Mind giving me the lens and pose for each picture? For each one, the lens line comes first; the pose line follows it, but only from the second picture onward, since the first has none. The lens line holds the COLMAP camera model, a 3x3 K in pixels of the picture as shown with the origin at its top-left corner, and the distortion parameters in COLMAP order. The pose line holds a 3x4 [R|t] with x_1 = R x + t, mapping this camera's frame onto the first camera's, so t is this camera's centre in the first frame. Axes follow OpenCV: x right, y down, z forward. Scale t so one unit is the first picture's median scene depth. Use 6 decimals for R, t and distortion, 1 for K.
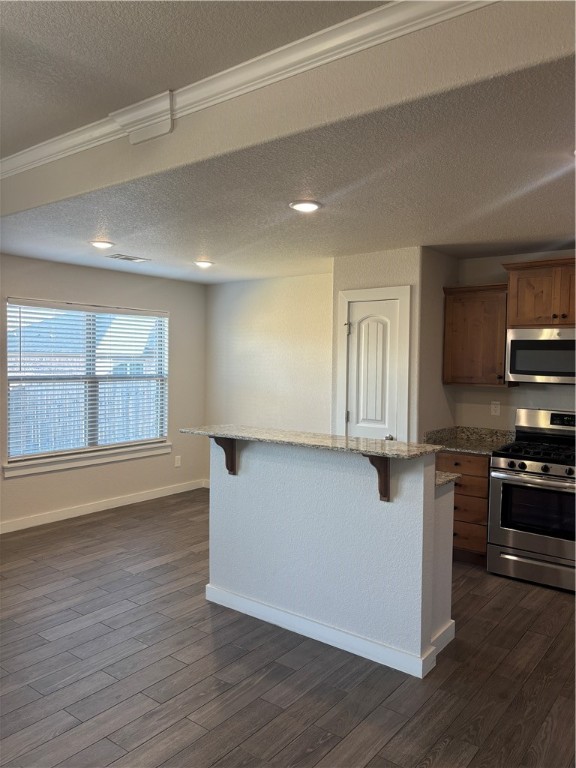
lens RADIAL K [[568.8, 0, 288.0], [0, 568.8, 384.0], [0, 0, 1]] dist [0.071770, -0.095531]
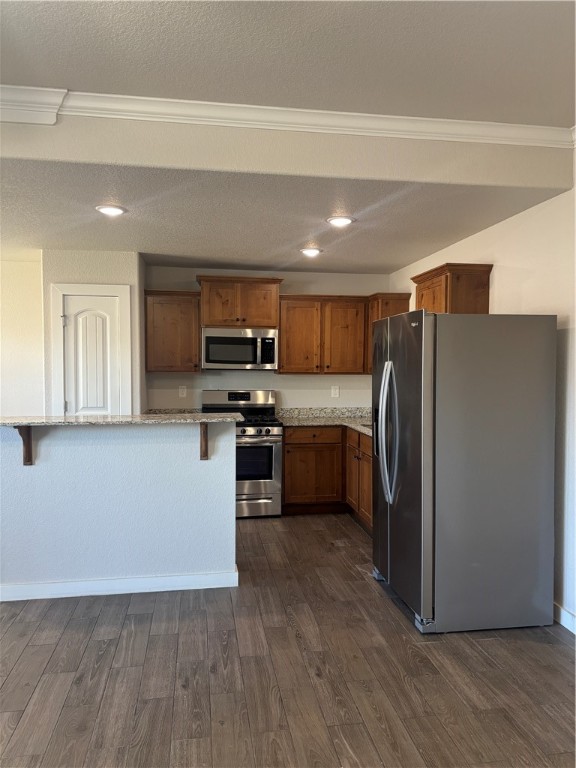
lens RADIAL K [[568.8, 0, 288.0], [0, 568.8, 384.0], [0, 0, 1]] dist [0.071770, -0.095531]
pose [[0.692986, -0.034634, 0.720118, -0.401955], [0.033067, 0.999321, 0.016241, 0.014882], [-0.720192, 0.012558, 0.693661, -0.010074]]
